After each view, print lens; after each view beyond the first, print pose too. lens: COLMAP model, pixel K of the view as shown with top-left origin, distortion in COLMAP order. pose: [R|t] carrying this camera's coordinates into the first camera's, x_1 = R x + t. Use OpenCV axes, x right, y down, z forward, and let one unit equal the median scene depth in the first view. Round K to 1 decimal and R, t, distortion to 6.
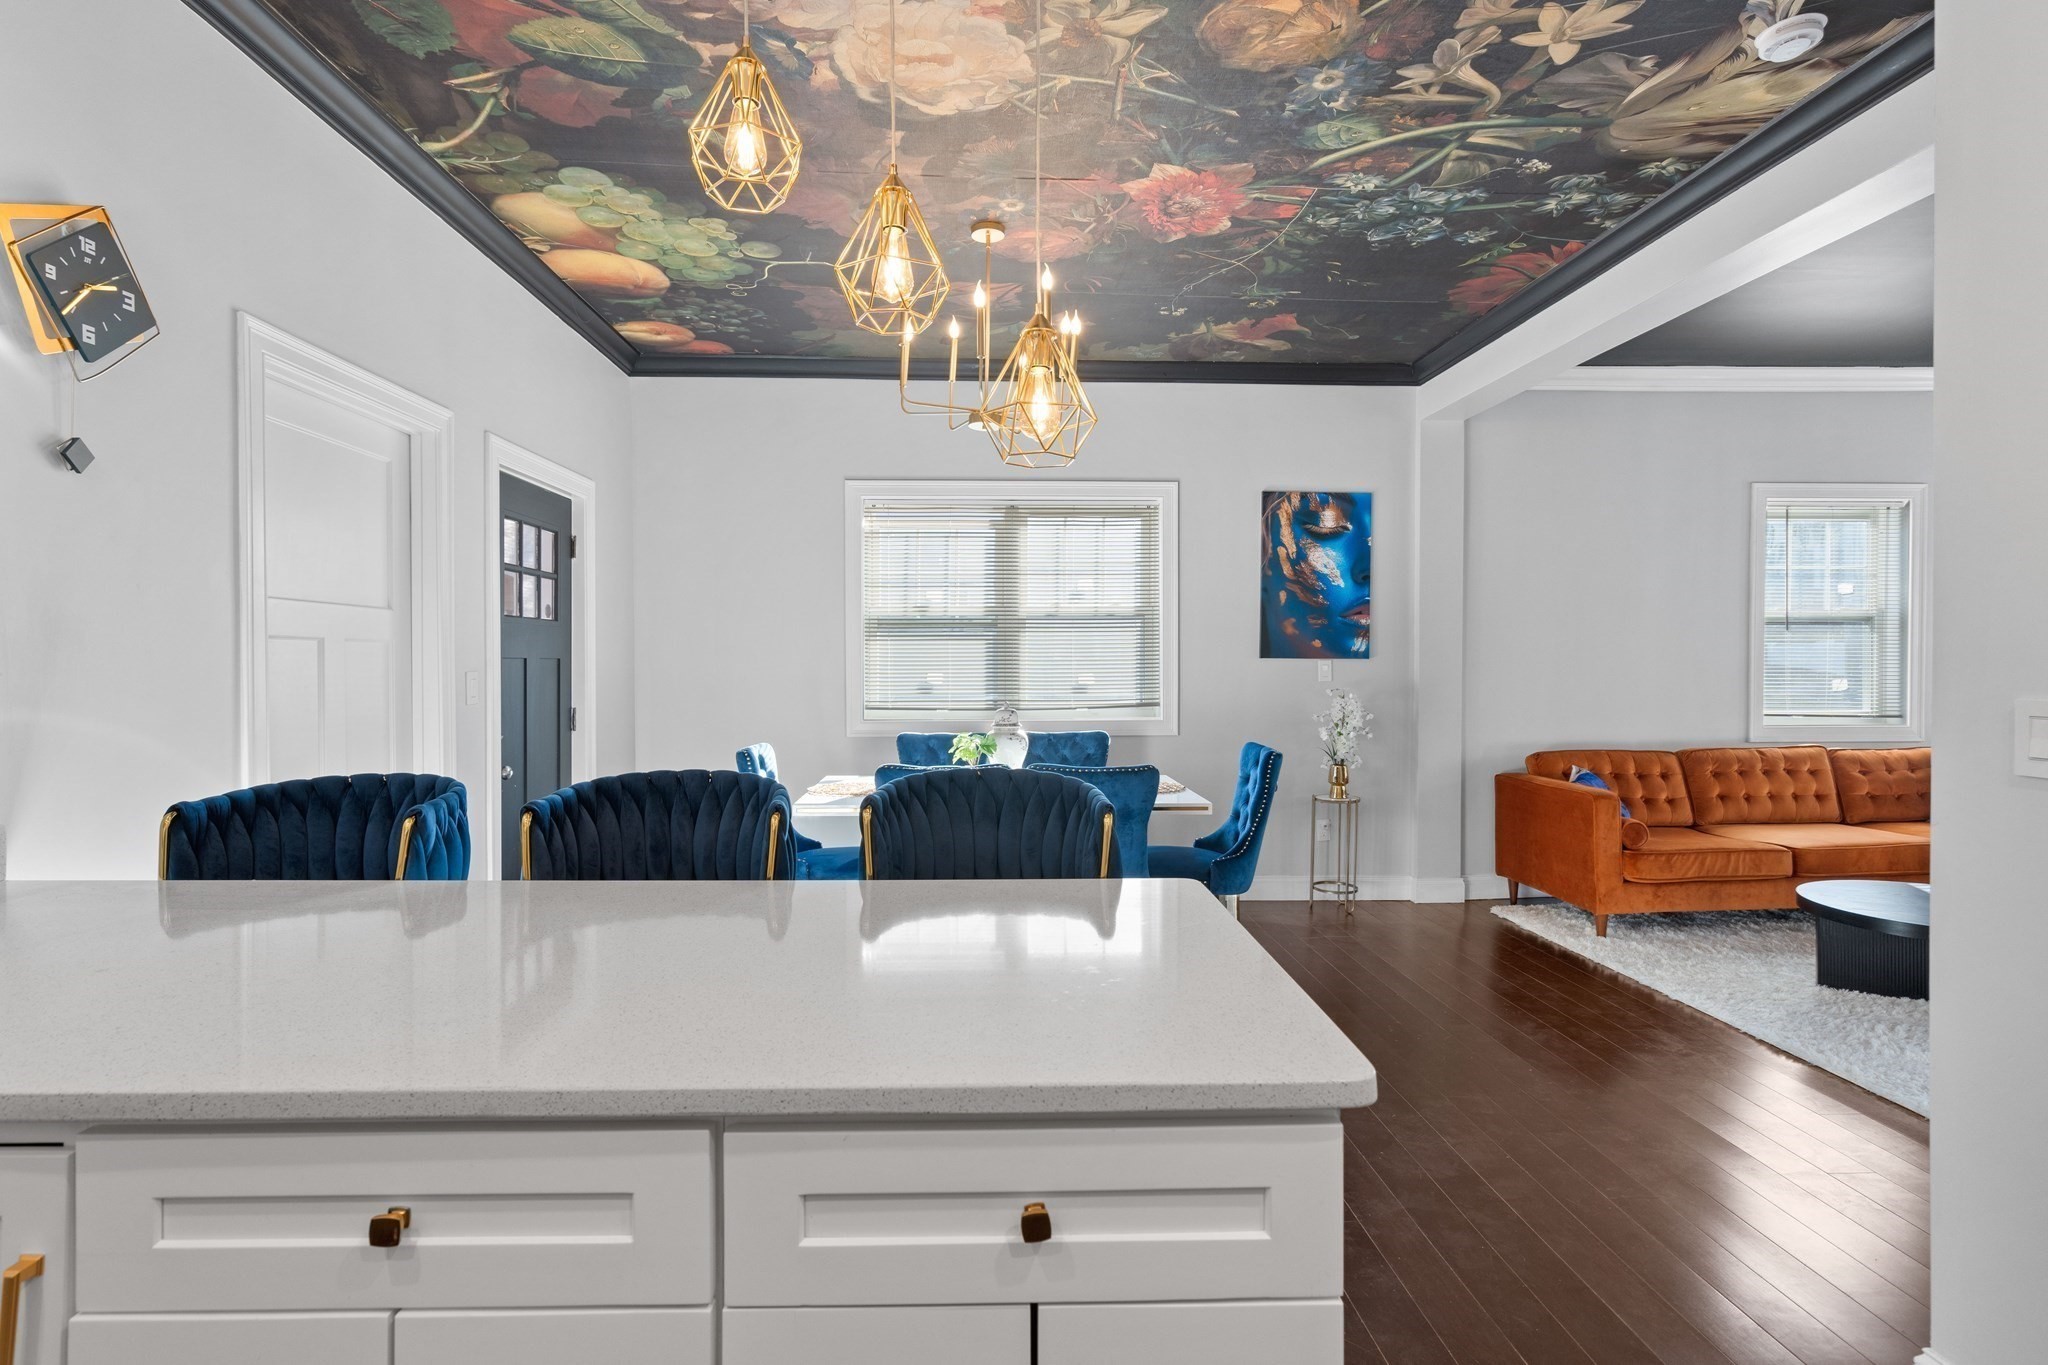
lens RADIAL K [[992.4, 0, 1013.9], [0, 992.4, 673.3], [0, 0, 1]] dist [-0.000382, 0.000572]
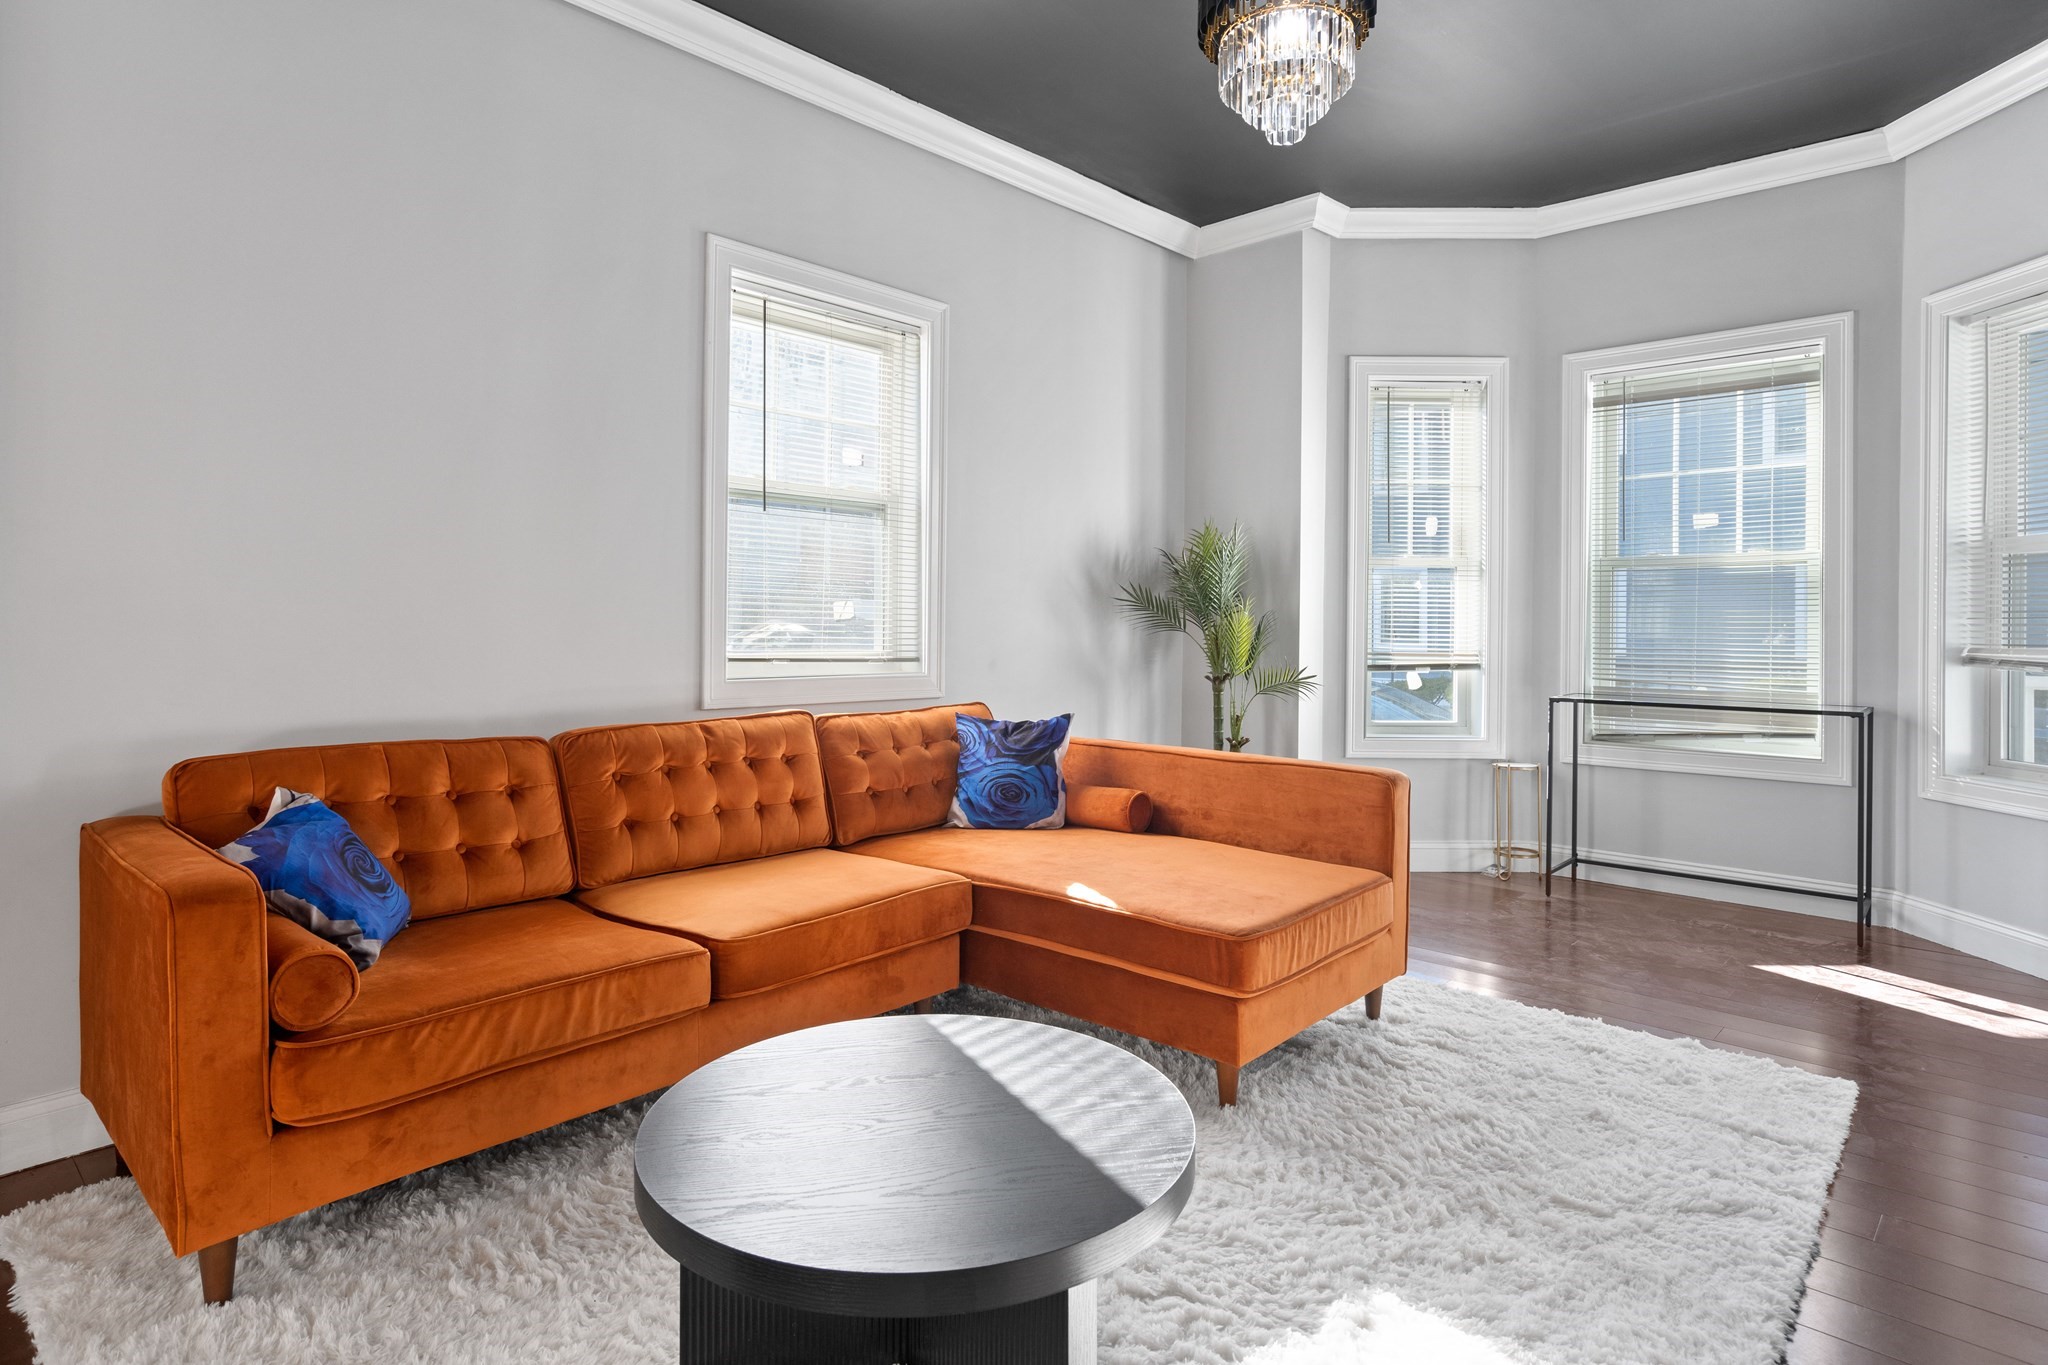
lens RADIAL K [[1119.2, 0, 1031.3], [0, 1119.2, 637.5], [0, 0, 1]] dist [-0.002413, -0.000249]
pose [[0.698714, 0.002010, 0.715399, 0.516557], [-0.002455, 0.999997, -0.000411, 0.035713], [-0.715397, -0.001469, 0.698716, 0.533783]]
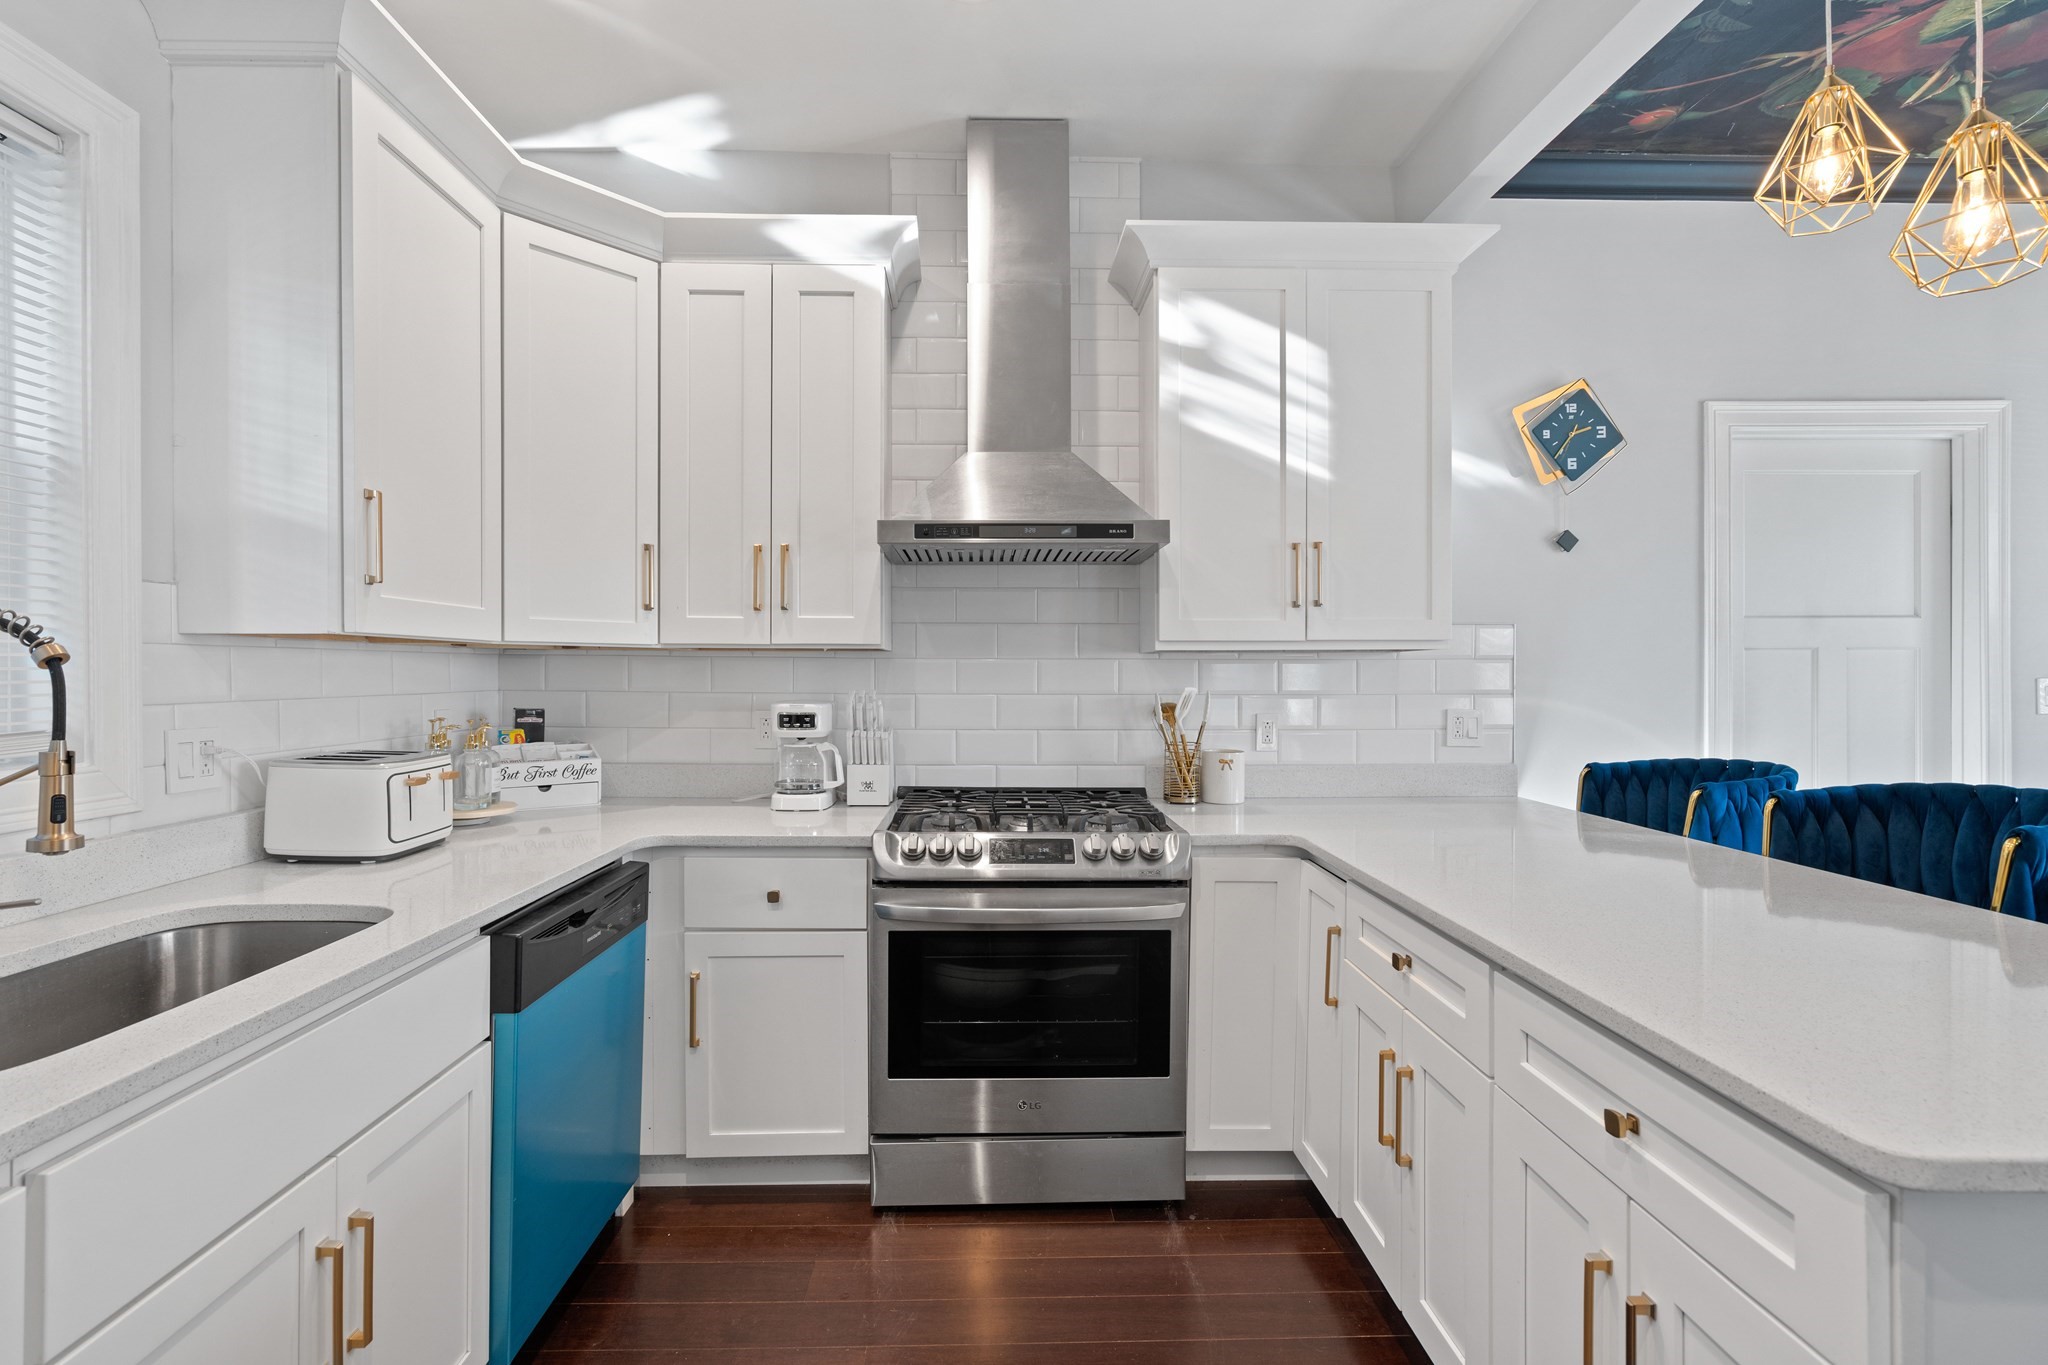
lens RADIAL K [[931.3, 0, 1008.7], [0, 931.3, 679.9], [0, 0, 1]] dist [-0.012664, 0.005814]
pose [[-0.016383, 0.005691, -0.999850, 0.243912], [-0.004994, 0.999971, 0.005773, 0.000318], [0.999853, 0.005087, -0.016355, 0.053519]]
